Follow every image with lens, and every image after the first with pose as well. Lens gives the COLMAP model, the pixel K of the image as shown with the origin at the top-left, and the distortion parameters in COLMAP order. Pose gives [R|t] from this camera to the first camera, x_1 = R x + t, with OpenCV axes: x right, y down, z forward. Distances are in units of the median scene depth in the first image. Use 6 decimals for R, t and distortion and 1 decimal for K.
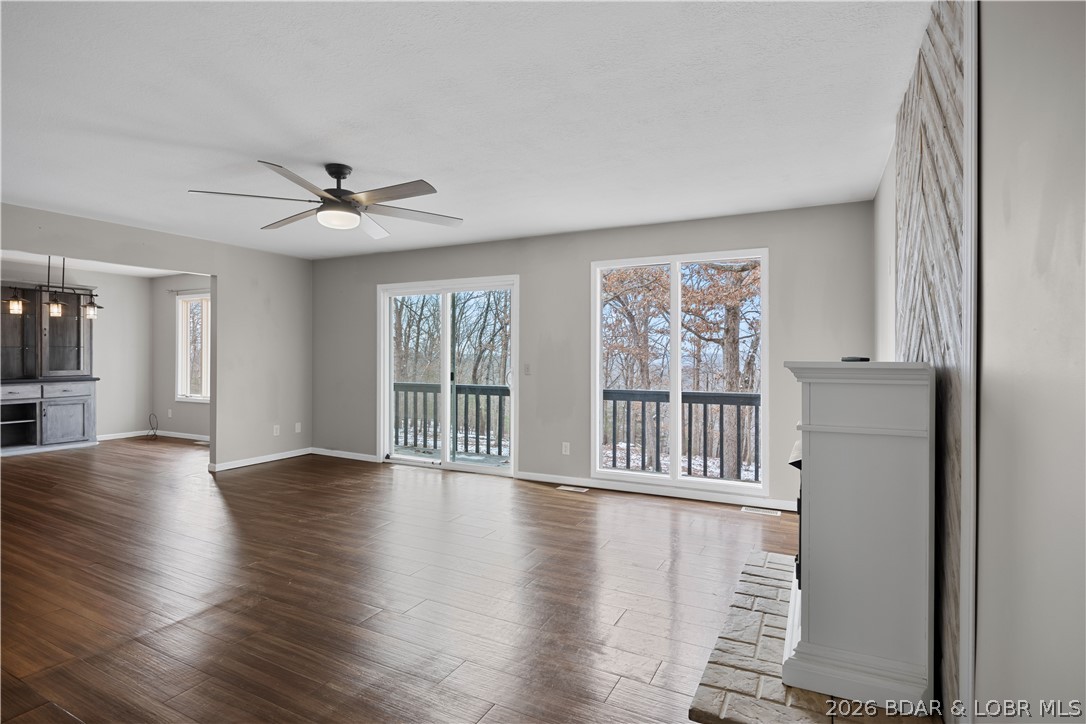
lens RADIAL K [[570.0, 0, 546.5], [0, 570.0, 356.1], [0, 0, 1]] dist [-0.001225, 0.000581]
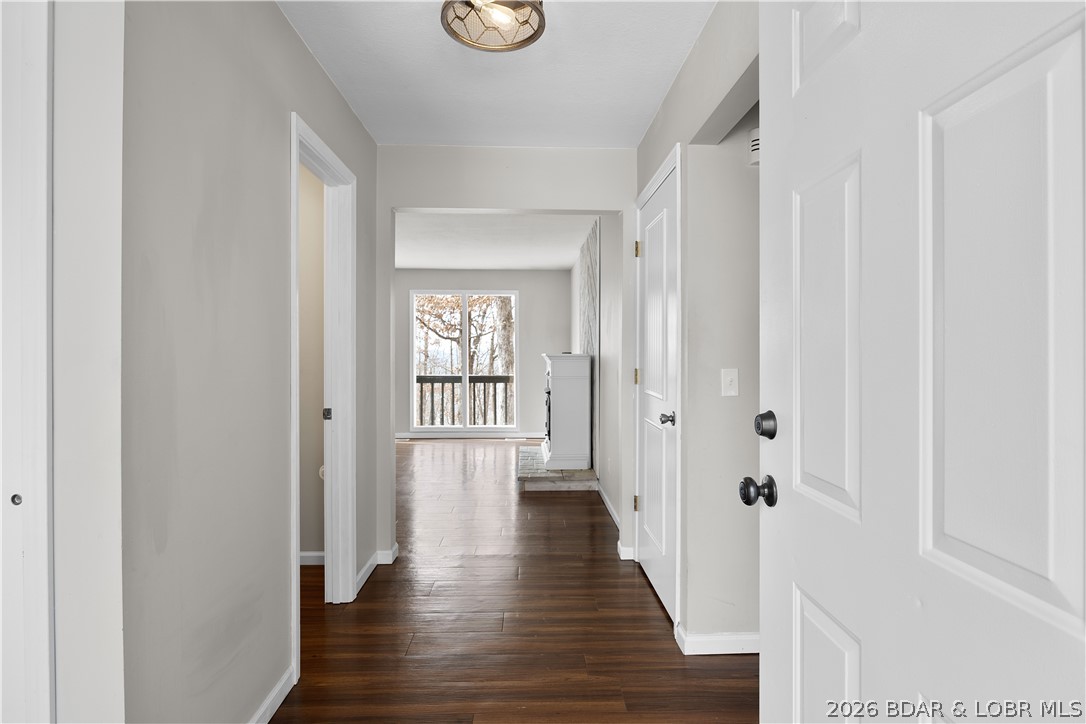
lens RADIAL K [[570.0, 0, 545.5], [0, 570.0, 357.4], [0, 0, 1]] dist [-0.001225, 0.000581]
pose [[0.884629, -0.006656, 0.466248, -0.334698], [0.002404, 0.999950, 0.009715, 0.000593], [-0.466289, -0.007474, 0.884601, -0.557174]]
